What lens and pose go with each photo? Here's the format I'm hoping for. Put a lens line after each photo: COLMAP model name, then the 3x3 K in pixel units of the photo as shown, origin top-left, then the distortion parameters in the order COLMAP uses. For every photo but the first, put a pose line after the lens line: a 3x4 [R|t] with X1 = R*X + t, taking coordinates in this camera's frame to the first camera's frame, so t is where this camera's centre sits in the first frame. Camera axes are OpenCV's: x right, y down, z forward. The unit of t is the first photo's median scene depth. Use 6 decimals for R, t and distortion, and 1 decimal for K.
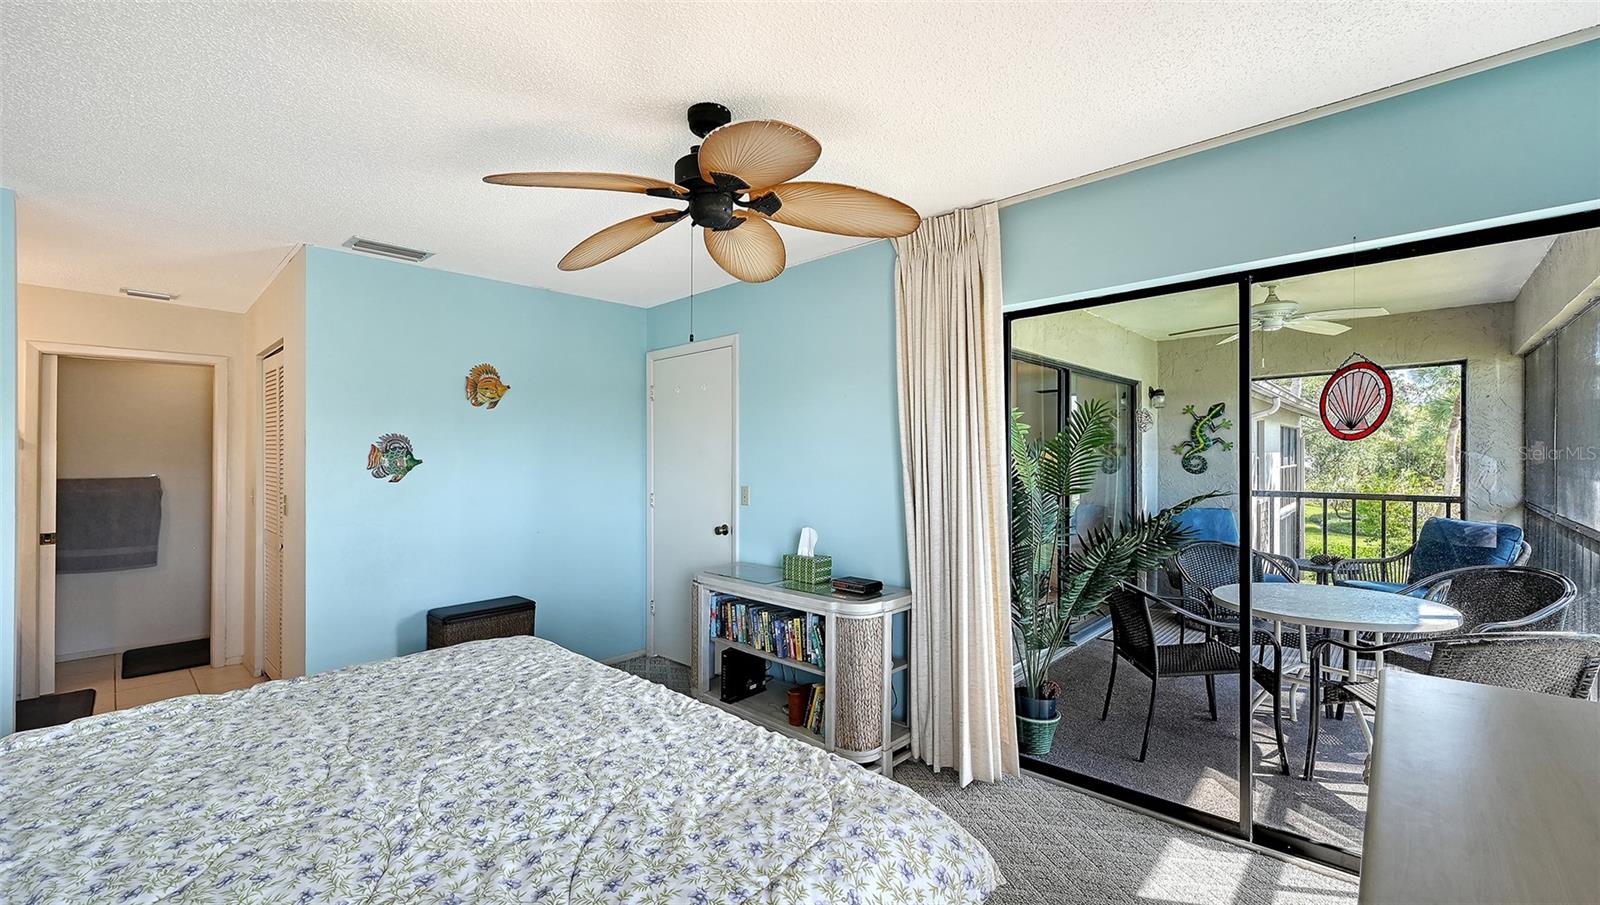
lens RADIAL K [[649.9, 0, 802.7], [0, 649.9, 452.2], [0, 0, 1]] dist [-0.003919, -0.000161]
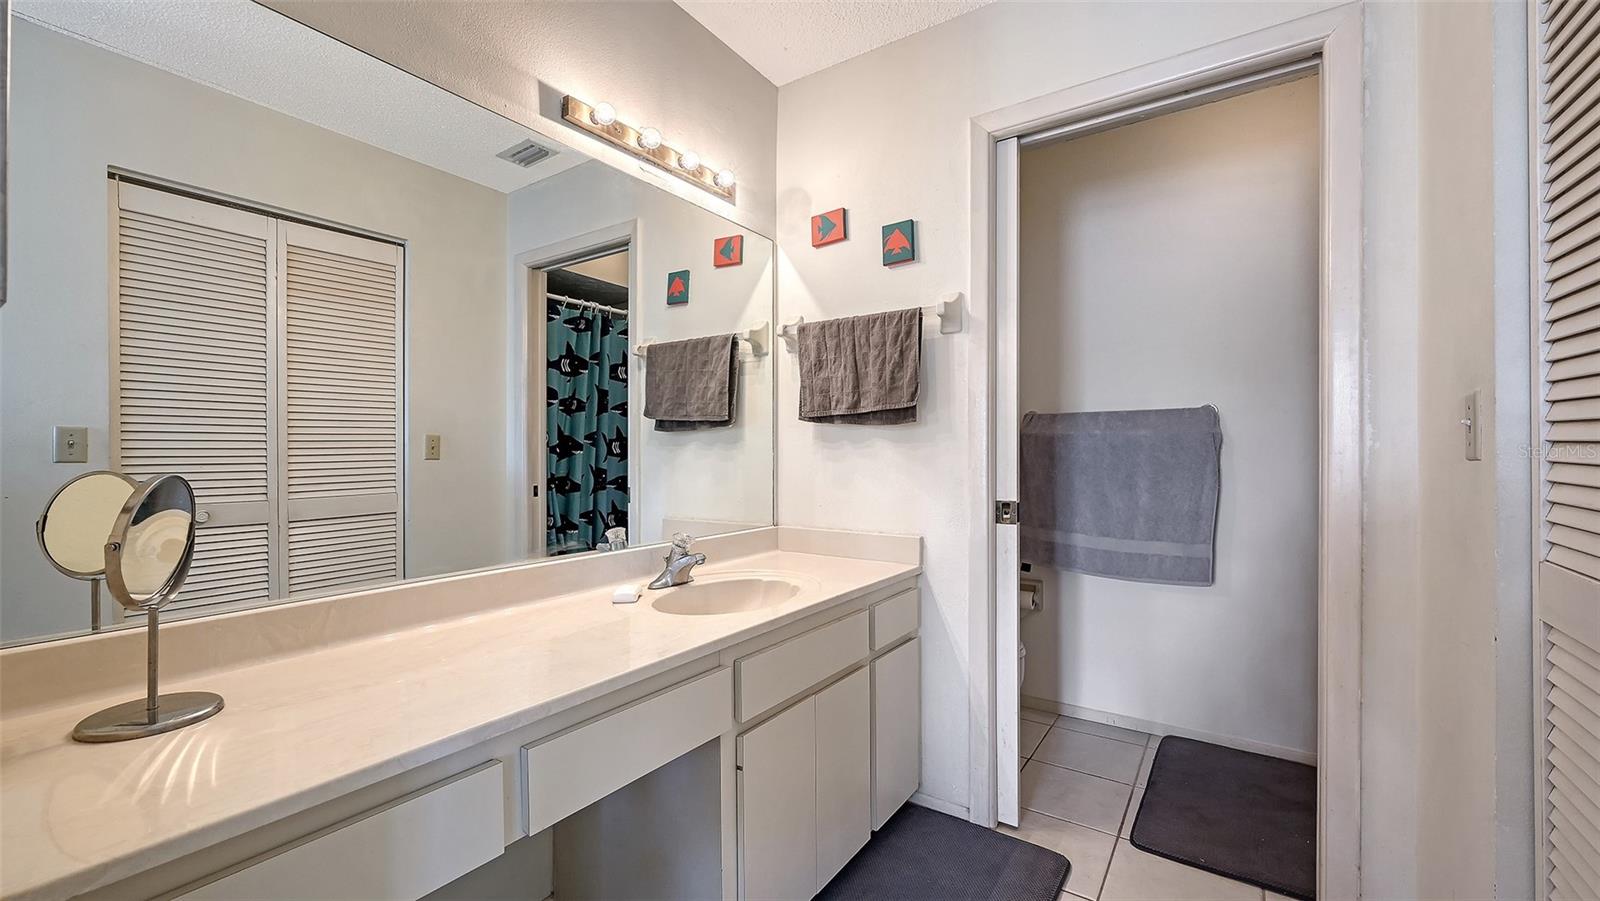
lens RADIAL K [[633.3, 0, 801.7], [0, 633.3, 445.8], [0, 0, 1]] dist [-0.000131, -0.000056]
pose [[0.156300, 0.002284, -0.987707, -0.709572], [0.006400, 0.999974, 0.003325, 0.079612], [0.987689, -0.006841, 0.156281, 0.766661]]
